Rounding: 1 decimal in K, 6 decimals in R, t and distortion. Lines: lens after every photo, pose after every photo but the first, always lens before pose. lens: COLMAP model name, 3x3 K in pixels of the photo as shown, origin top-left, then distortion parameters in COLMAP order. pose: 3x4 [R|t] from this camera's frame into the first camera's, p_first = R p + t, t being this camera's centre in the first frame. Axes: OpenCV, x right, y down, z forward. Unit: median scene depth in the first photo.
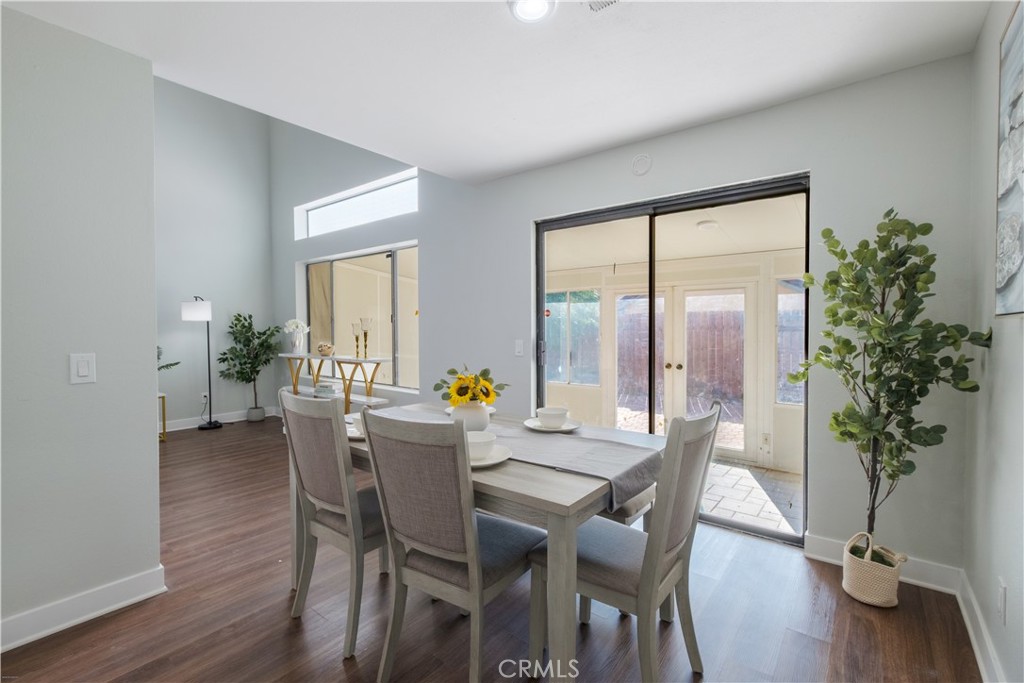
lens RADIAL K [[456.3, 0, 504.9], [0, 456.3, 334.2], [0, 0, 1]] dist [0.000522, -0.000224]
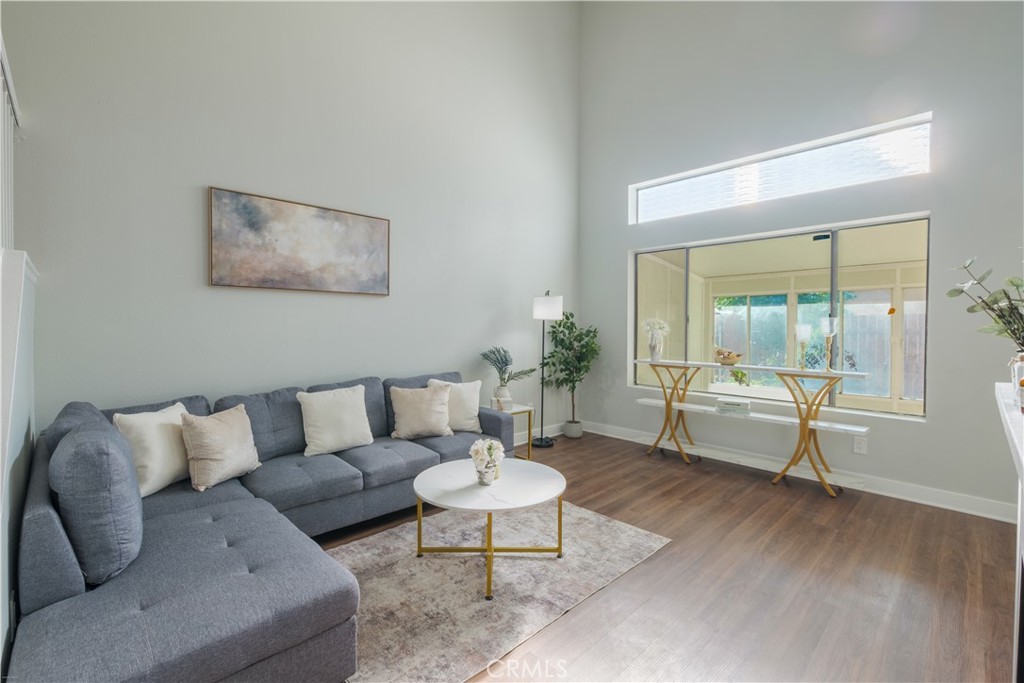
lens RADIAL K [[450.7, 0, 506.8], [0, 450.7, 335.4], [0, 0, 1]] dist [-0.001304, -0.001148]
pose [[0.990846, 0.020223, -0.133472, -0.573637], [-0.021032, 0.999768, -0.004652, 0.006868], [0.133347, 0.007417, 0.991042, 0.151855]]
